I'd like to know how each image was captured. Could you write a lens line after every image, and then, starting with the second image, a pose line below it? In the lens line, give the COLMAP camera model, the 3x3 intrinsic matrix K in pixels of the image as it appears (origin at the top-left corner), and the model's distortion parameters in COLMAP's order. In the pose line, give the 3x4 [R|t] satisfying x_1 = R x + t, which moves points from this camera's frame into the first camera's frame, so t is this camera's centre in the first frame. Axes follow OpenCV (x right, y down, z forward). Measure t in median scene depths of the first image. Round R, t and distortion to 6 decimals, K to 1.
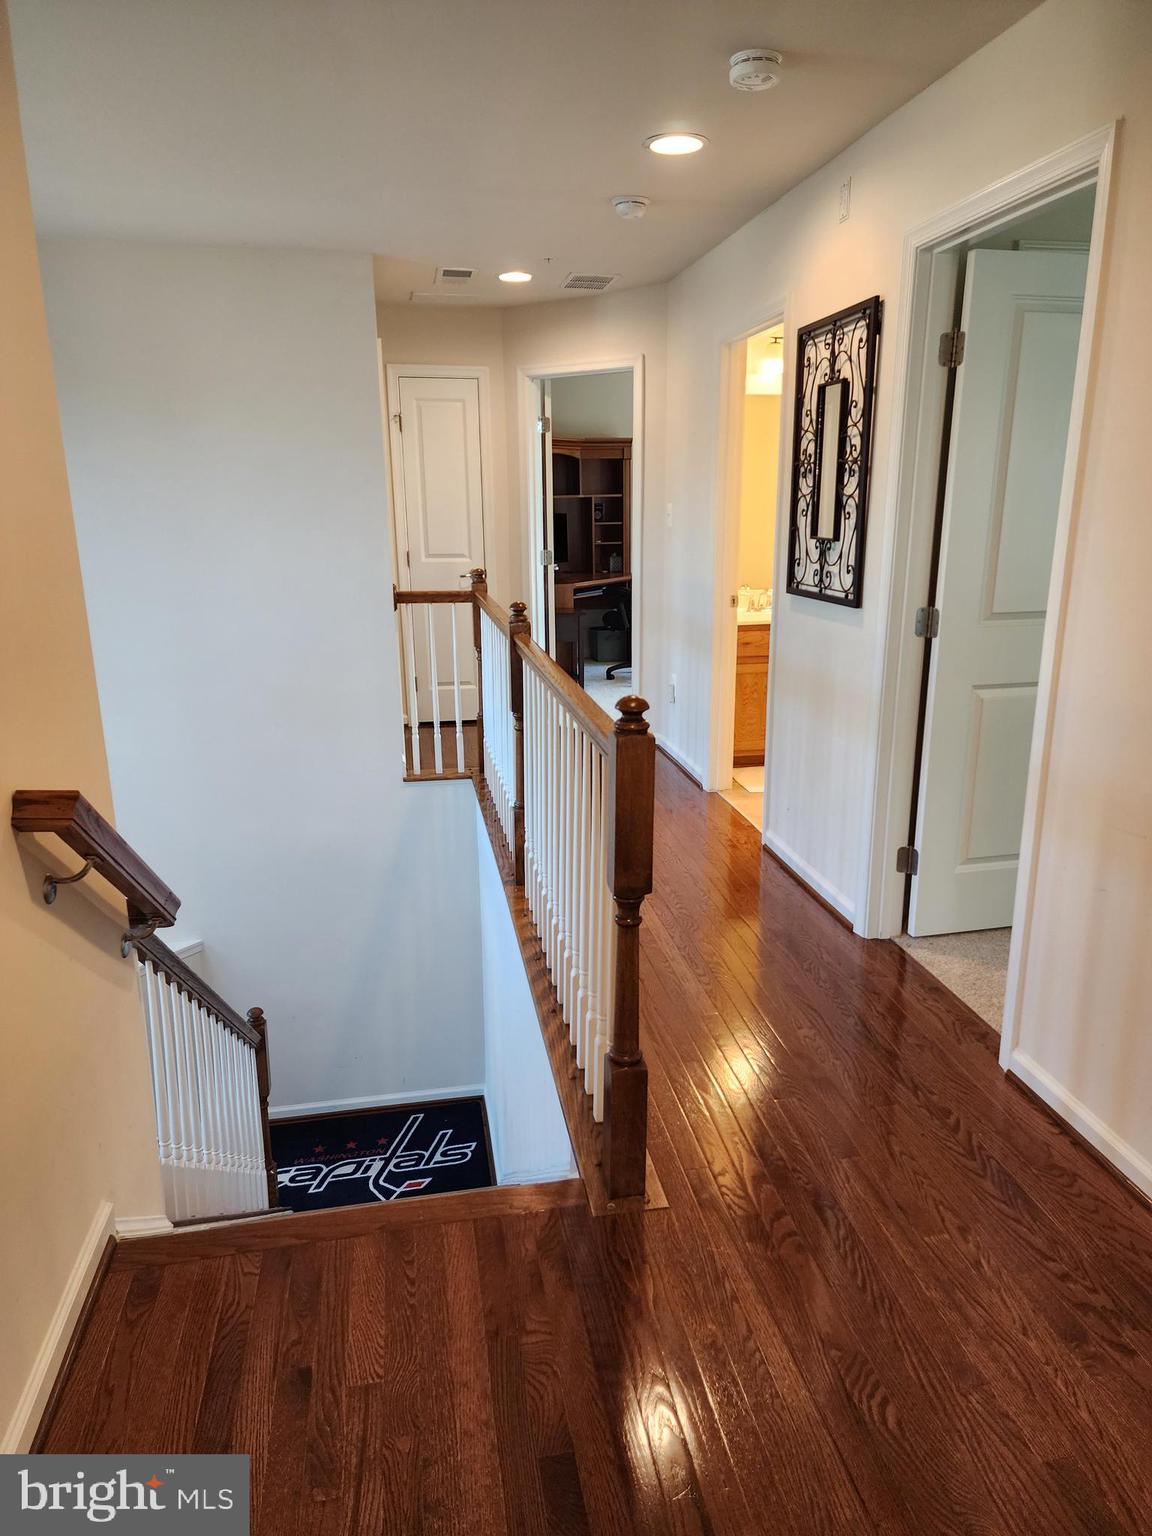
lens RADIAL K [[1030.5, 0, 581.2], [0, 1030.5, 765.4], [0, 0, 1]] dist [0.068676, -0.057255]
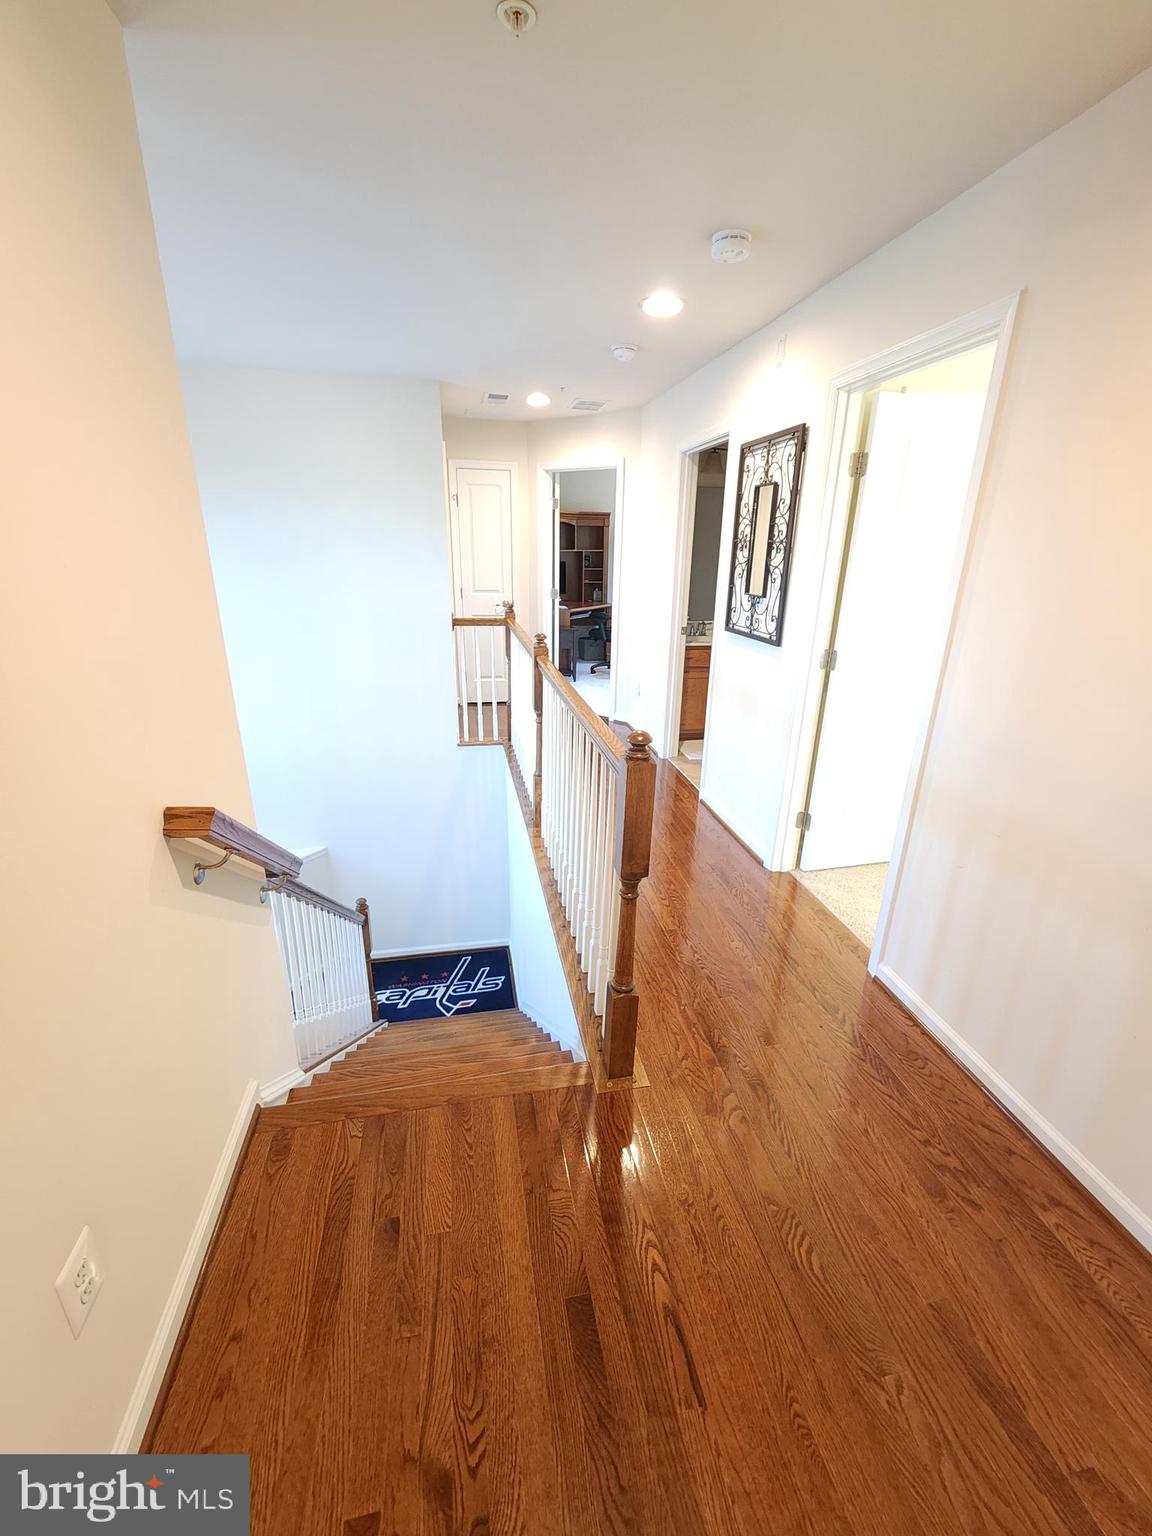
lens RADIAL K [[621.7, 0, 574.1], [0, 621.7, 761.5], [0, 0, 1]] dist [-0.003322, 0.001145]
pose [[0.999615, 0.017459, 0.021572, -0.033889], [-0.019291, 0.995944, 0.087883, -0.067309], [-0.019950, -0.088265, 0.995897, 0.143960]]
